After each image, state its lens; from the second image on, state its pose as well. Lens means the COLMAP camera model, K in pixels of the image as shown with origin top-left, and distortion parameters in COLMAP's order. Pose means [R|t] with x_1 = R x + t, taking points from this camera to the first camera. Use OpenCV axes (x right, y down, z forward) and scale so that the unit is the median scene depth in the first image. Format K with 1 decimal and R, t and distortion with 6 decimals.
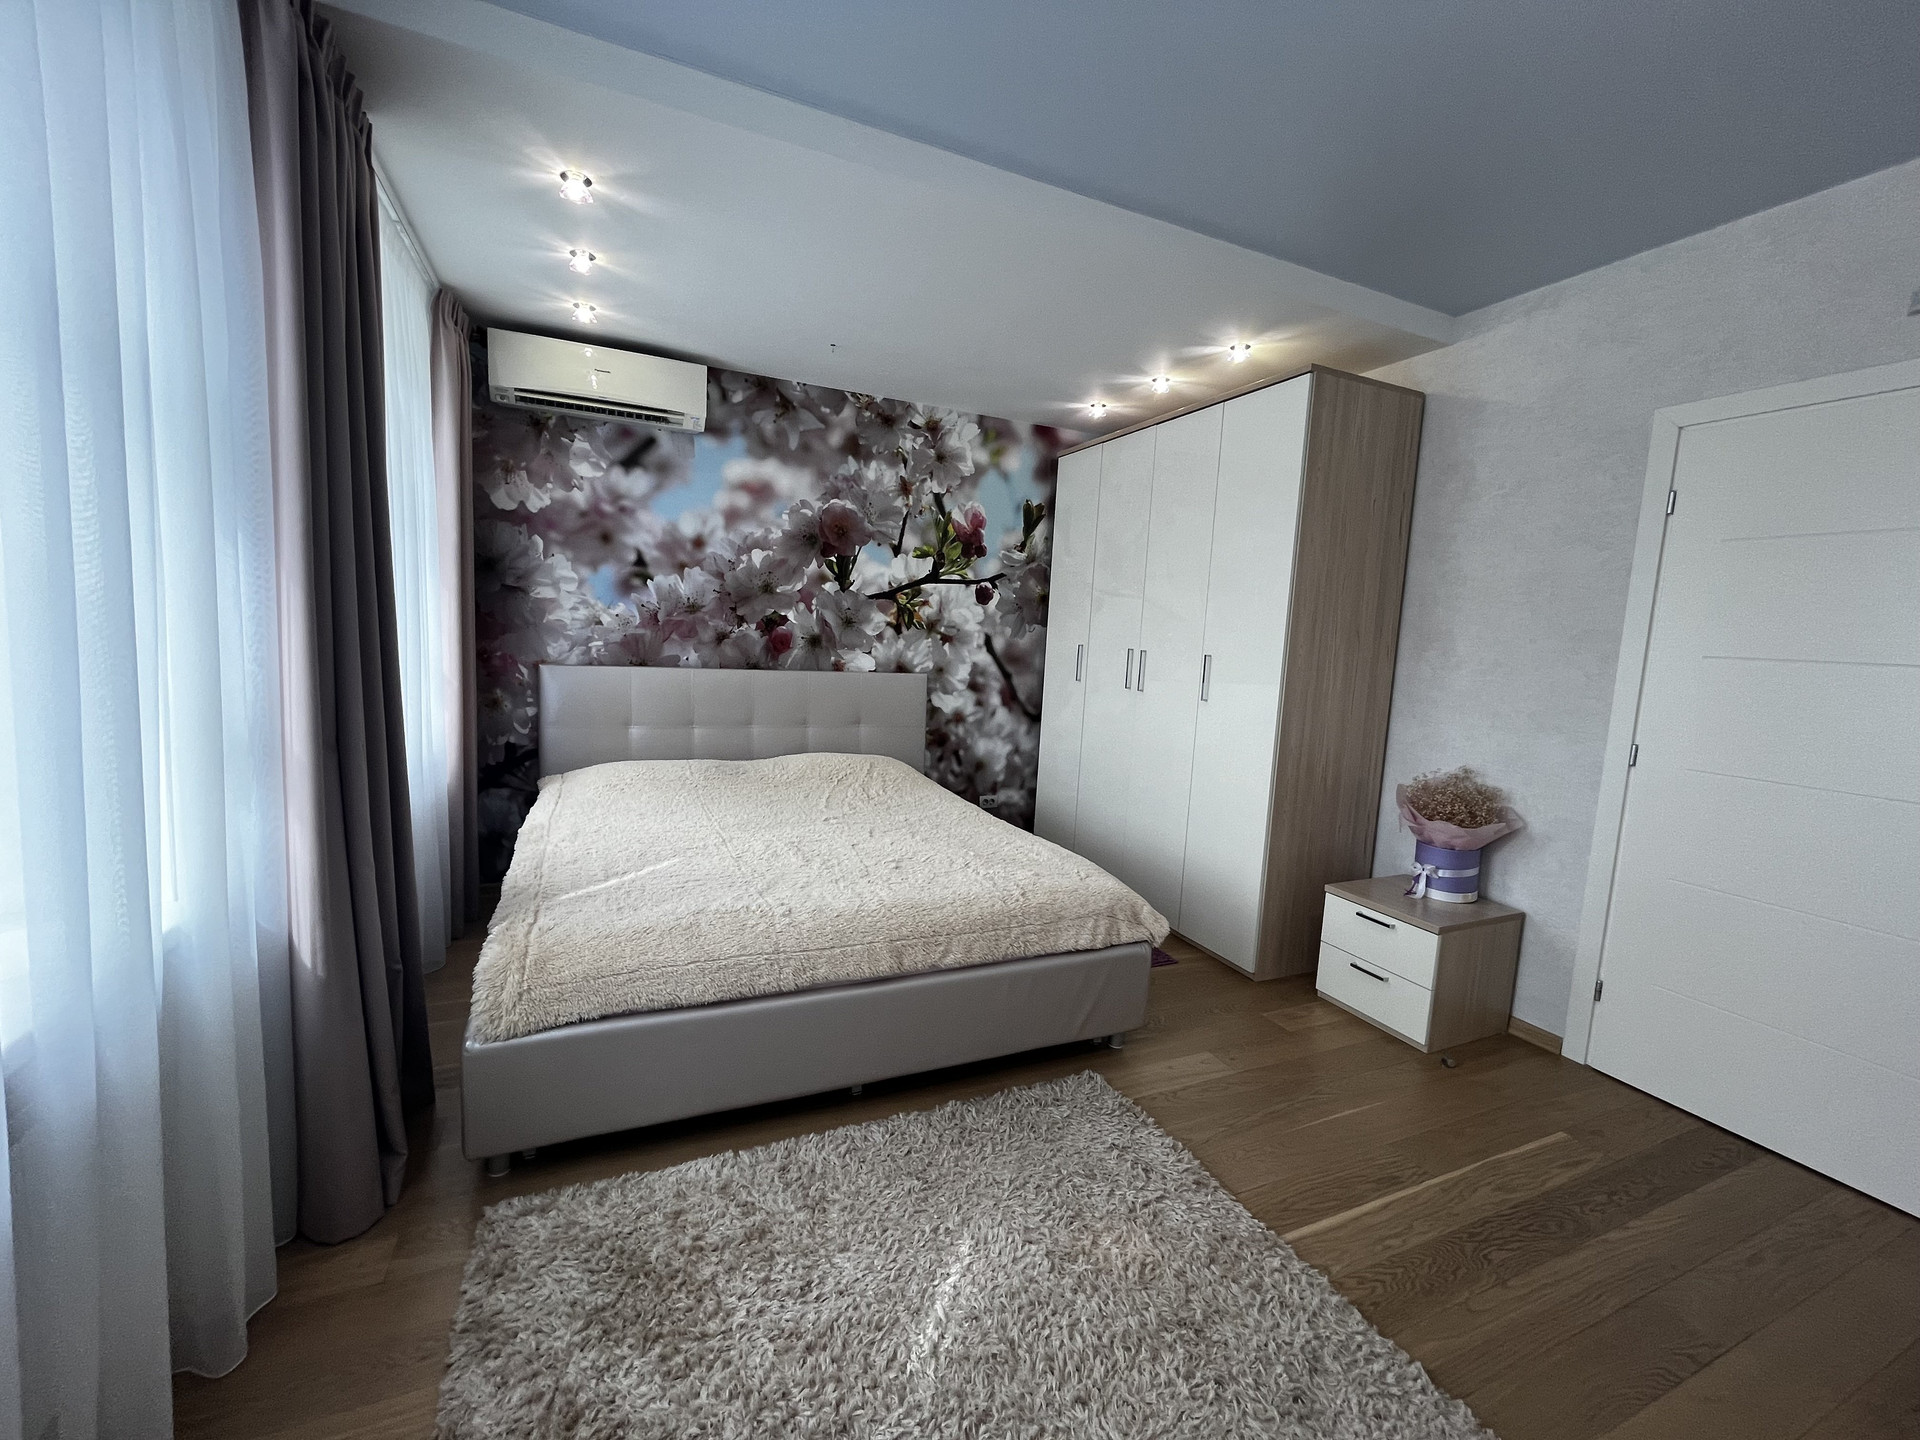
lens RADIAL K [[777.0, 0, 960.0], [0, 777.0, 720.0], [0, 0, 1]] dist [0.001385, 0.000069]
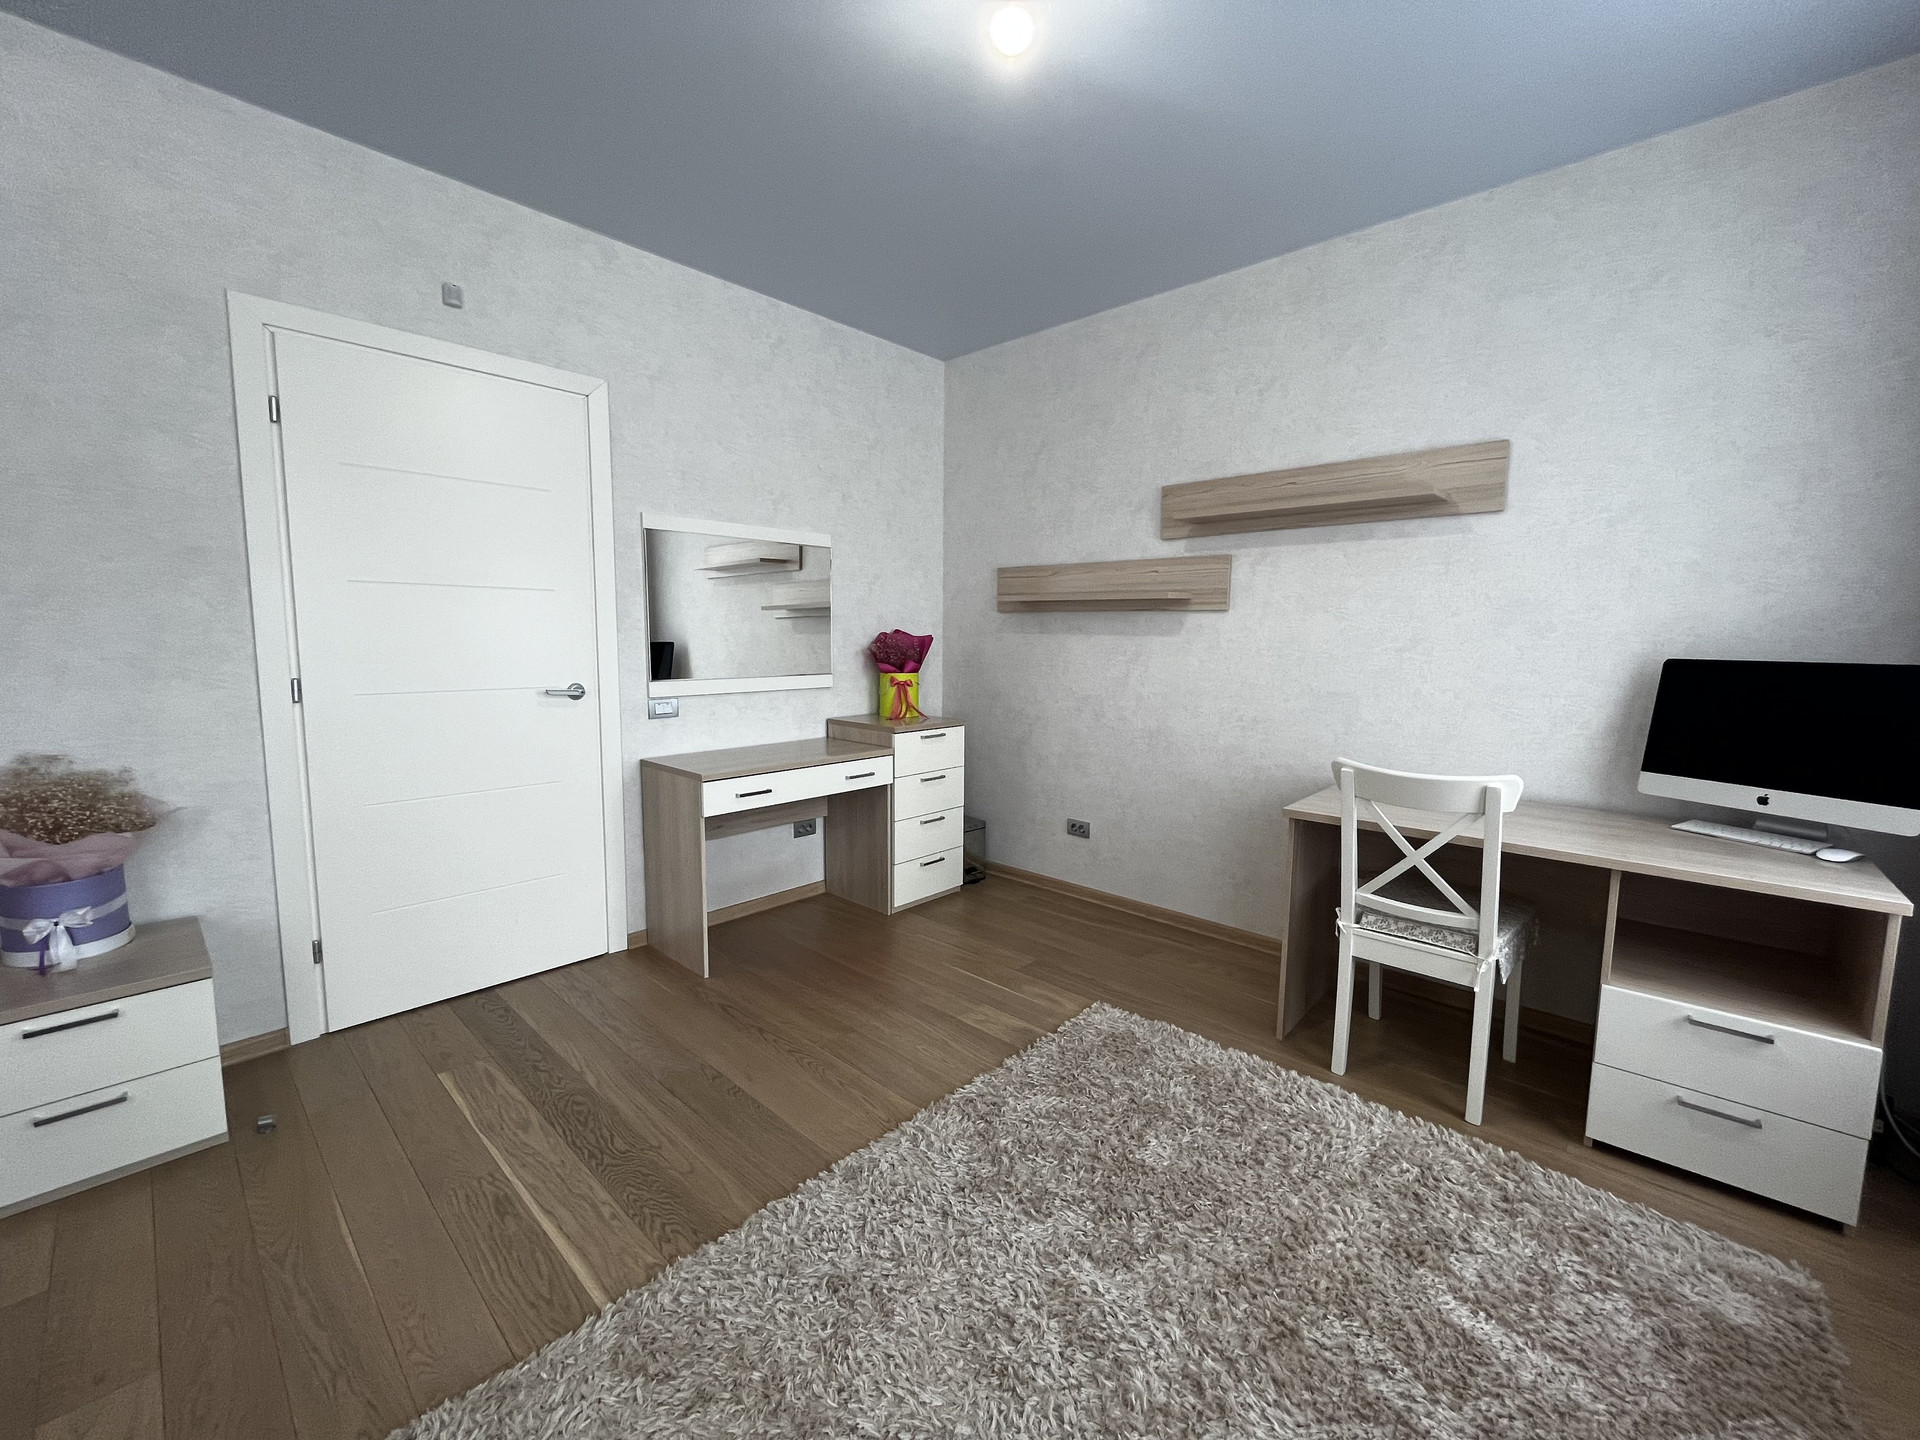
lens RADIAL K [[777.0, 0, 960.0], [0, 777.0, 720.0], [0, 0, 1]] dist [0.001385, 0.000069]
pose [[-0.390392, -0.154777, 0.907545, -0.158749], [0.070058, 0.977914, 0.196914, -0.026894], [-0.917979, 0.140454, -0.370927, 0.377506]]
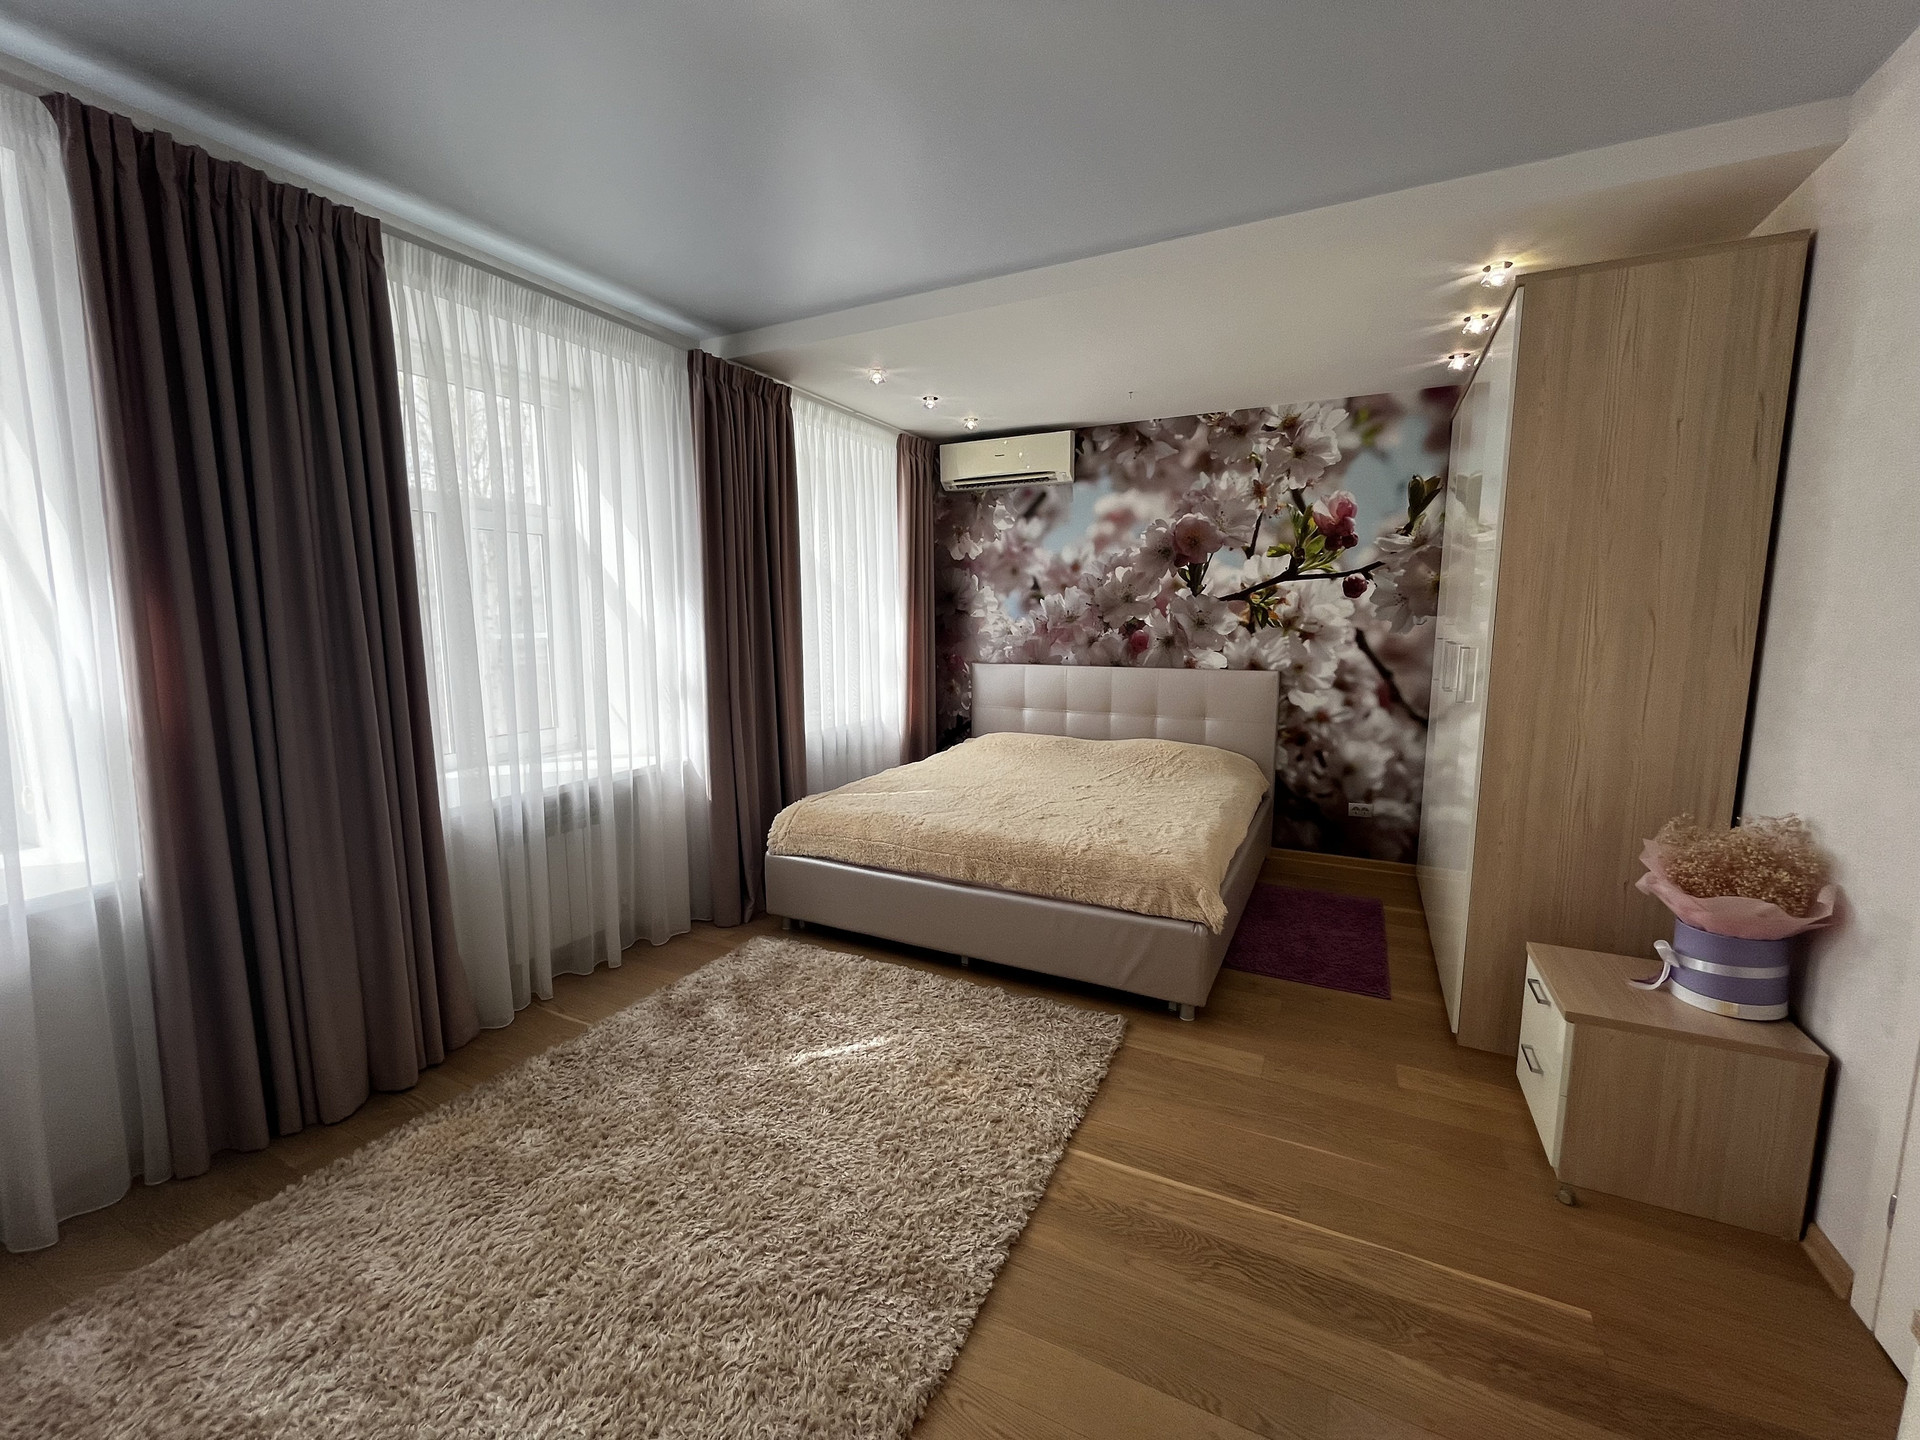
lens RADIAL K [[777.0, 0, 960.0], [0, 777.0, 720.0], [0, 0, 1]] dist [0.001385, 0.000069]
pose [[0.632584, 0.052615, -0.772703, 0.499436], [-0.054710, 0.998233, 0.023183, 0.002939], [0.772557, 0.027610, 0.634344, 0.047947]]
